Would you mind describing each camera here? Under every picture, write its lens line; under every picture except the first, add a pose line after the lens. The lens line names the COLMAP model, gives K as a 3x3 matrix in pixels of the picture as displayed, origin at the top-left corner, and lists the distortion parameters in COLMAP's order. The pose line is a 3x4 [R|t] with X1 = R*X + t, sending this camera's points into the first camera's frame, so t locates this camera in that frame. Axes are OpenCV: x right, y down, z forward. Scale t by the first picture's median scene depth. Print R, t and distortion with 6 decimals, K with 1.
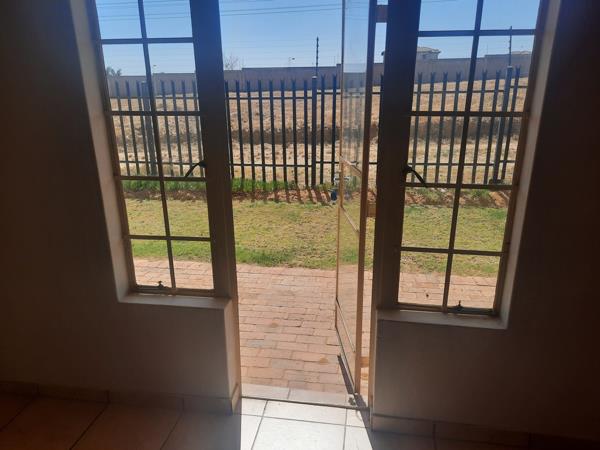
lens RADIAL K [[436.2, 0, 299.0], [0, 436.2, 230.2], [0, 0, 1]] dist [0.029318, -0.008889]
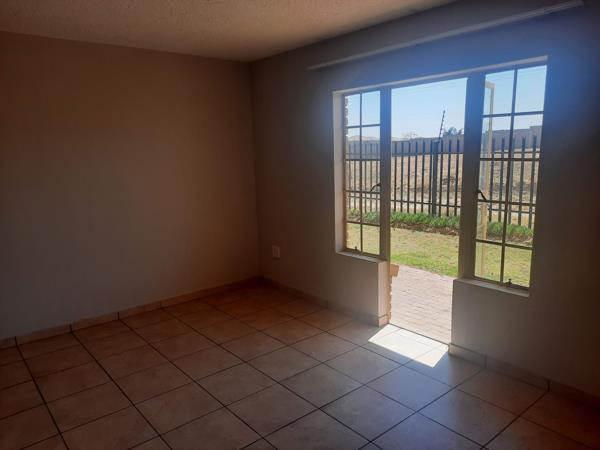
lens RADIAL K [[436.2, 0, 299.7], [0, 436.2, 224.4], [0, 0, 1]] dist [0.029318, -0.008889]
pose [[0.752082, 0.098591, -0.651654, 0.784470], [-0.184871, 0.980611, -0.065002, 0.208362], [0.632610, 0.169358, 0.755726, -0.649837]]
